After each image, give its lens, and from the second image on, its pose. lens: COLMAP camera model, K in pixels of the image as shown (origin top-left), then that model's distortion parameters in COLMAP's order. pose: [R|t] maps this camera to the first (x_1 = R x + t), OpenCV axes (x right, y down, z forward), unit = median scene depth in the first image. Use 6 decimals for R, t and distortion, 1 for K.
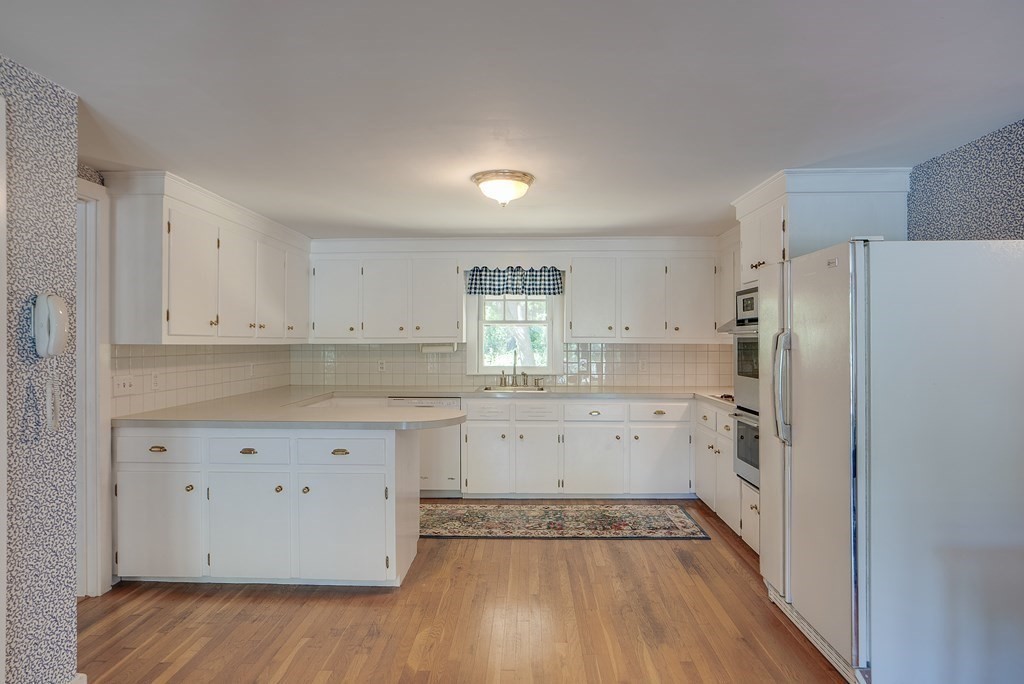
lens RADIAL K [[581.6, 0, 510.0], [0, 581.6, 344.7], [0, 0, 1]] dist [-0.034678, -0.002431]
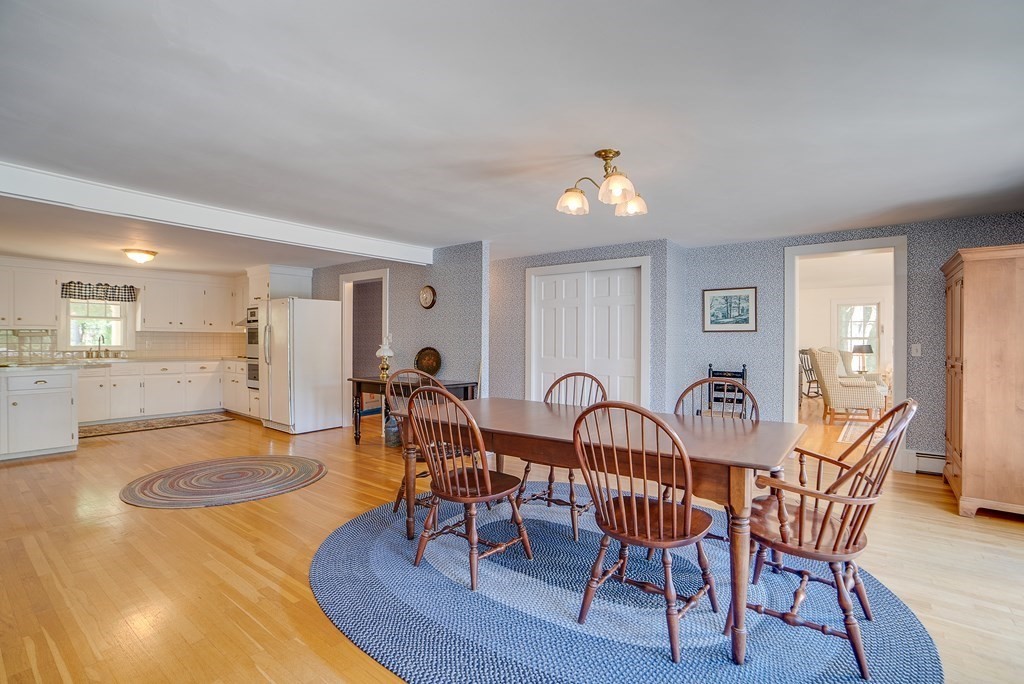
lens RADIAL K [[473.3, 0, 513.5], [0, 473.3, 343.4], [0, 0, 1]] dist [-0.050581, 0.008873]
pose [[0.595363, -0.002451, 0.803453, -0.372716], [0.002657, 0.999996, 0.001081, 0.038953], [-0.803452, 0.001491, 0.595367, -0.761565]]
